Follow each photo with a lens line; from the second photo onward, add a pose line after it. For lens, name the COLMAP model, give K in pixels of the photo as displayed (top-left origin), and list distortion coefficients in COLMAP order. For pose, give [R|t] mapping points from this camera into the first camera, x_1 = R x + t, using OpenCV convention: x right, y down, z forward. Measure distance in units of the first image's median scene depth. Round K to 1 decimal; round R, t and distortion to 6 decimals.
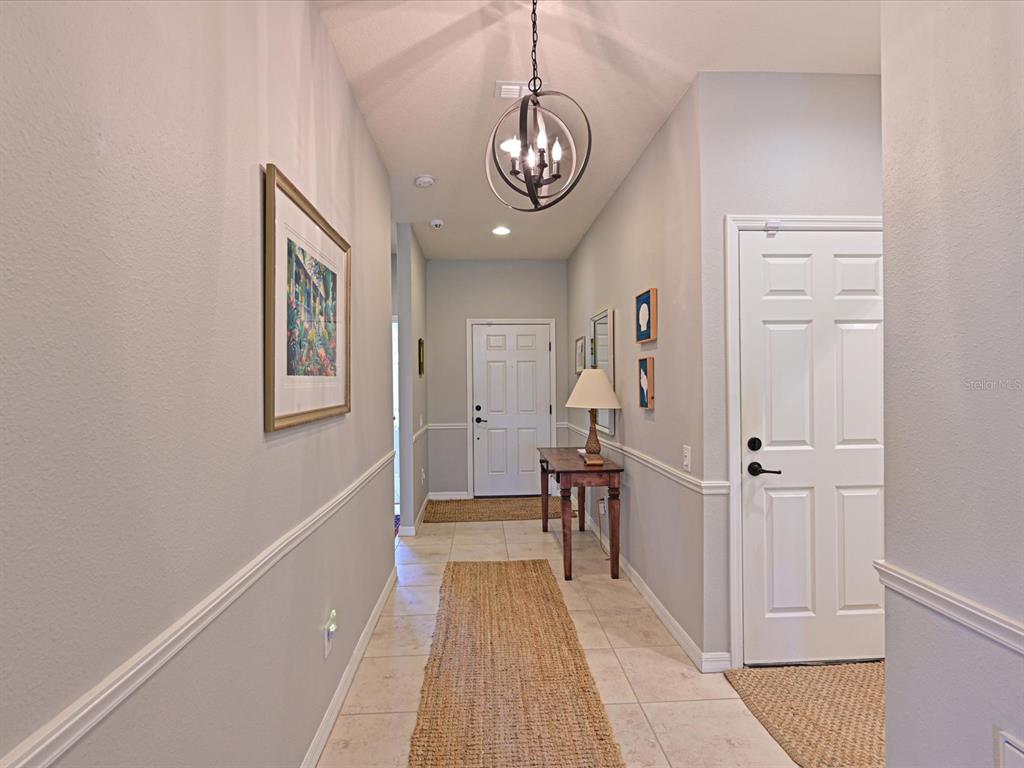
lens RADIAL K [[463.8, 0, 515.3], [0, 463.8, 384.0], [0, 0, 1]] dist [-0.005806, 0.002920]
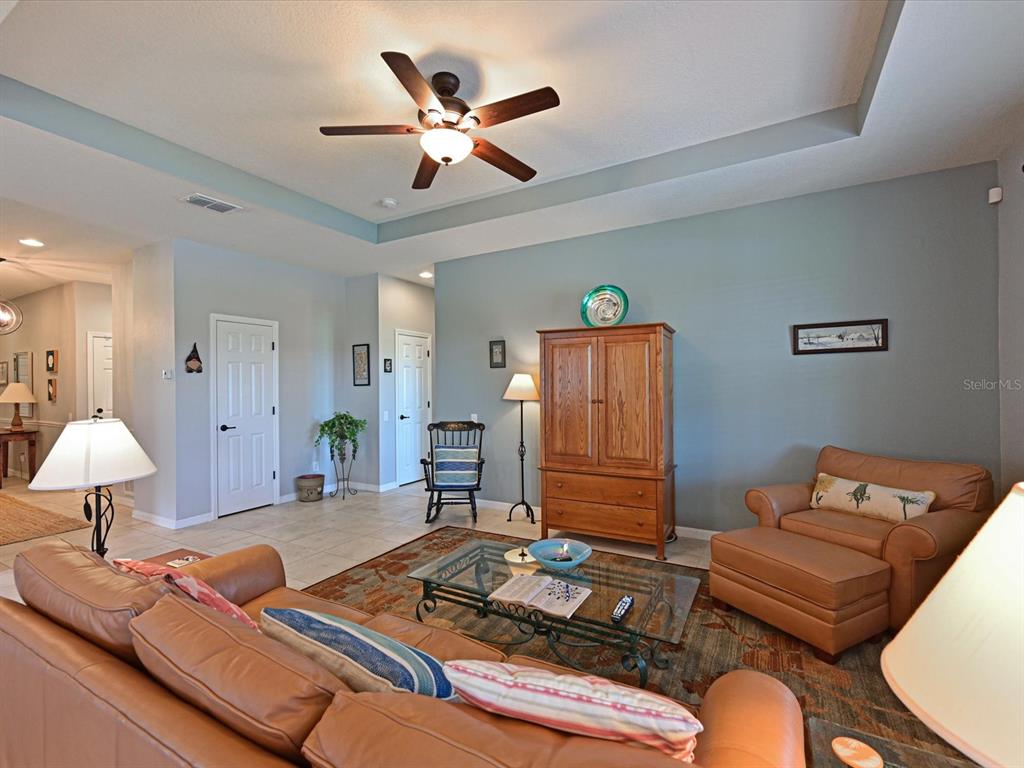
lens RADIAL K [[463.8, 0, 517.1], [0, 463.8, 385.8], [0, 0, 1]] dist [-0.005806, 0.002920]
pose [[0.530298, 0.004638, 0.847799, -0.384193], [-0.002171, 0.999989, -0.004113, -0.016001], [-0.847809, 0.000341, 0.530302, -1.904628]]
